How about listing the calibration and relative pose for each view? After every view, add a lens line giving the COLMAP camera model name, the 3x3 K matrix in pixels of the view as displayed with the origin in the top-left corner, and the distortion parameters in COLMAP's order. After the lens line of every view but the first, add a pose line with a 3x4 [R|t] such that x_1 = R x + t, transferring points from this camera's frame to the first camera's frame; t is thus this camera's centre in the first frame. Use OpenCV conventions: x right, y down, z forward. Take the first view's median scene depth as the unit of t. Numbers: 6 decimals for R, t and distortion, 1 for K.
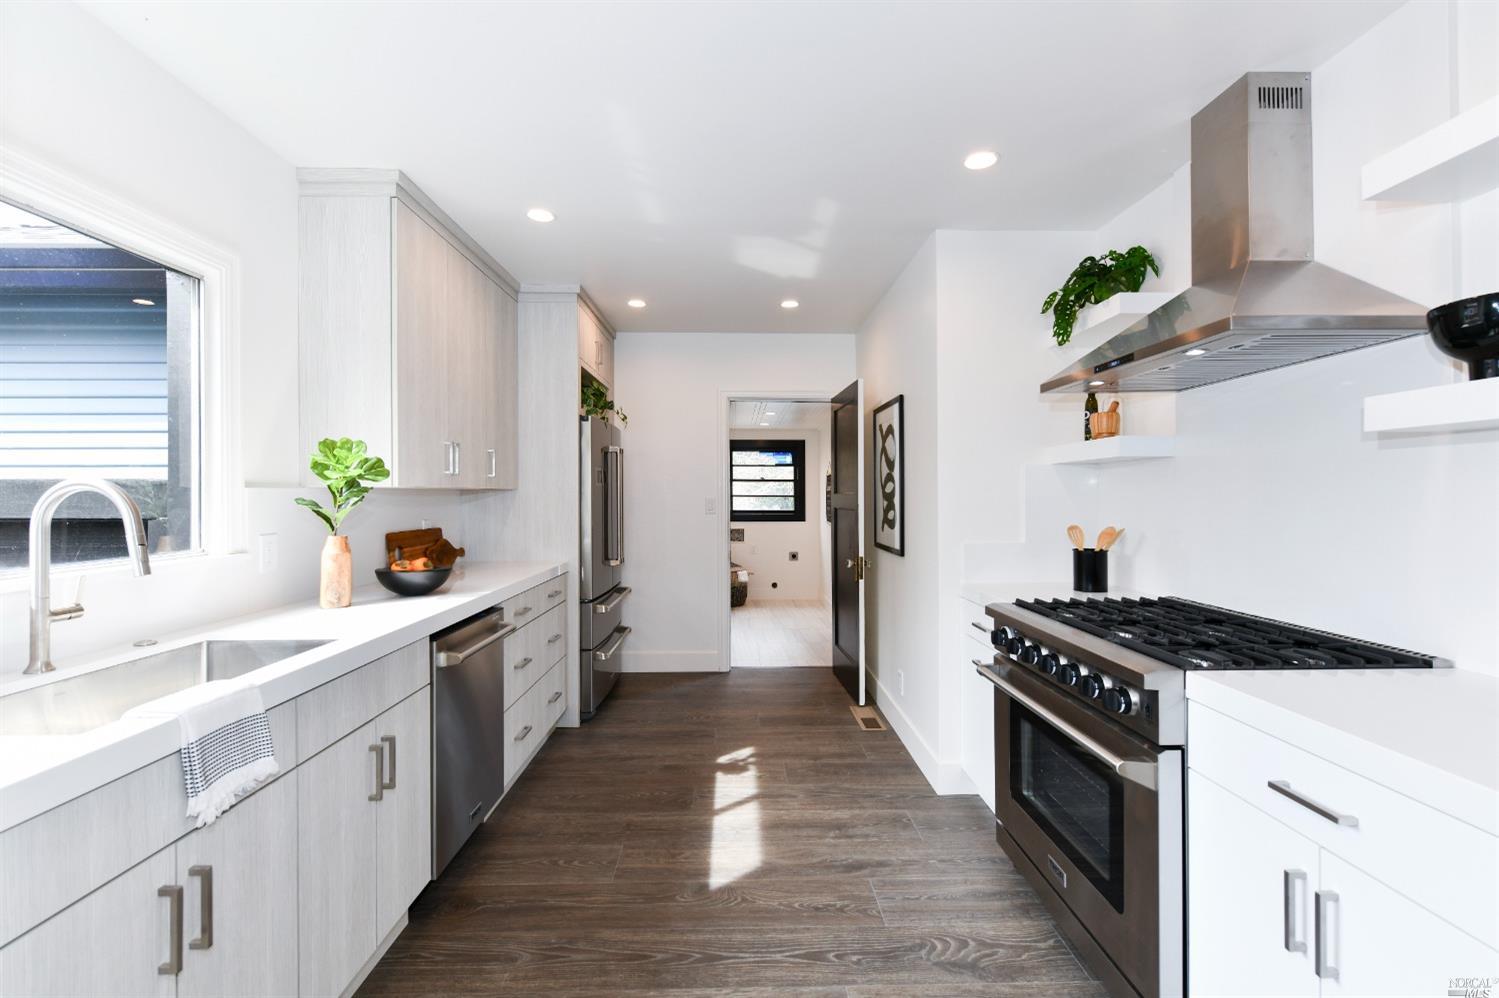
lens RADIAL K [[678.6, 0, 749.5], [0, 678.6, 499.0], [0, 0, 1]] dist [0.001477, 0.000193]
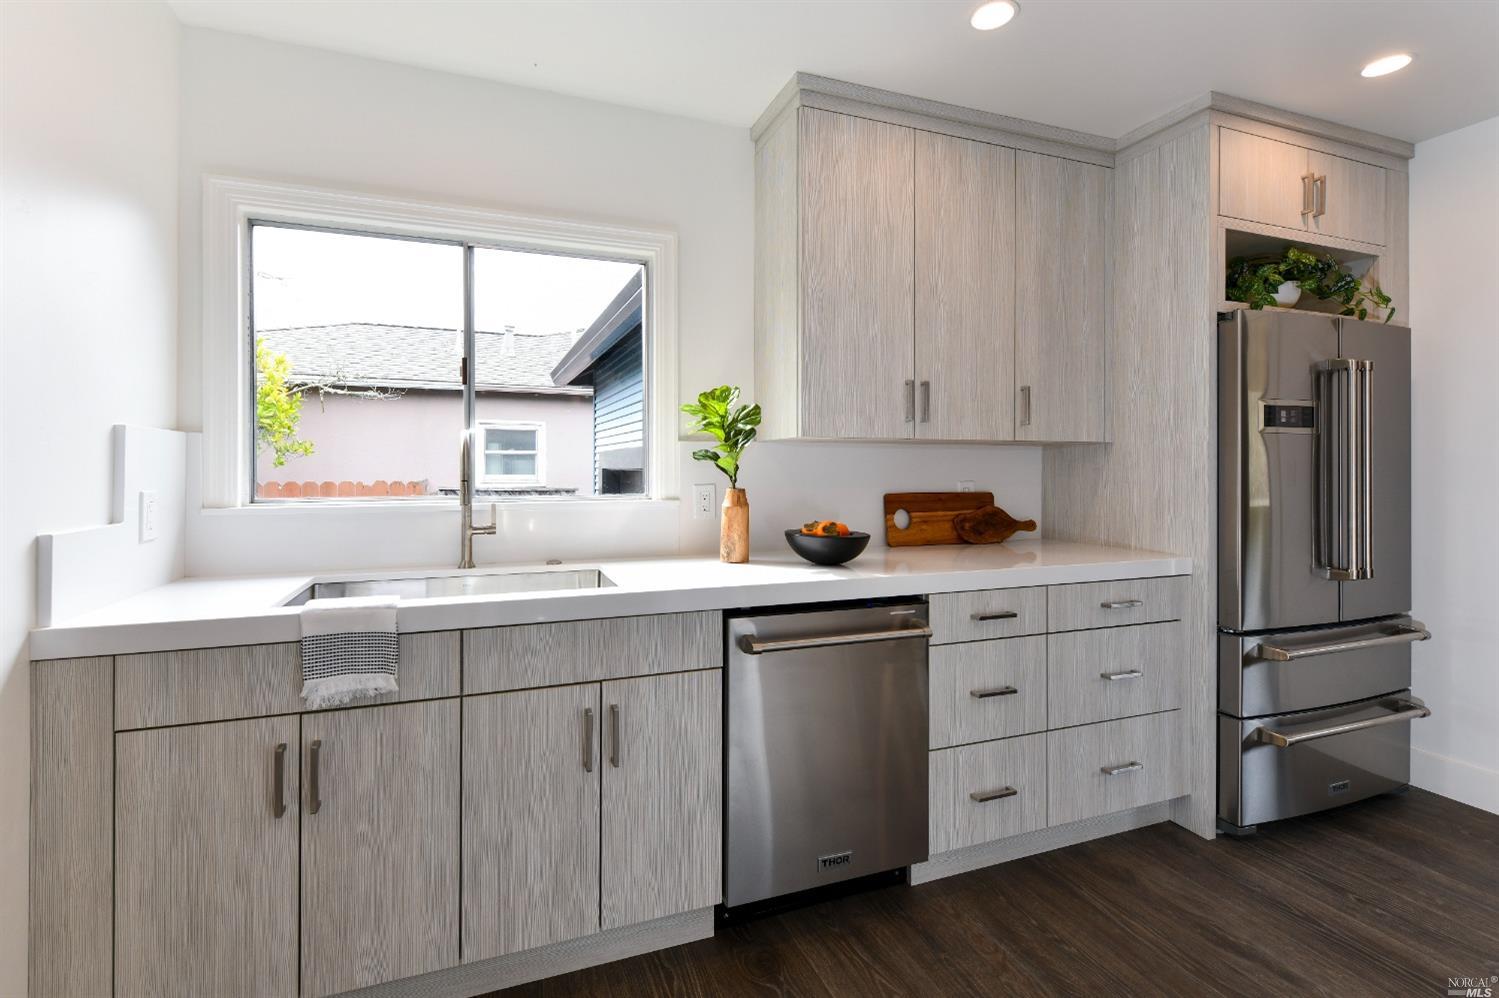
lens RADIAL K [[636.7, 0, 692.5], [0, 636.7, 469.2], [0, 0, 1]] dist [-0.002025, -0.000441]
pose [[0.297268, 0.008754, -0.954754, 0.202304], [-0.010735, 0.999925, 0.005826, 0.018613], [0.954734, 0.008517, 0.297340, 0.569256]]
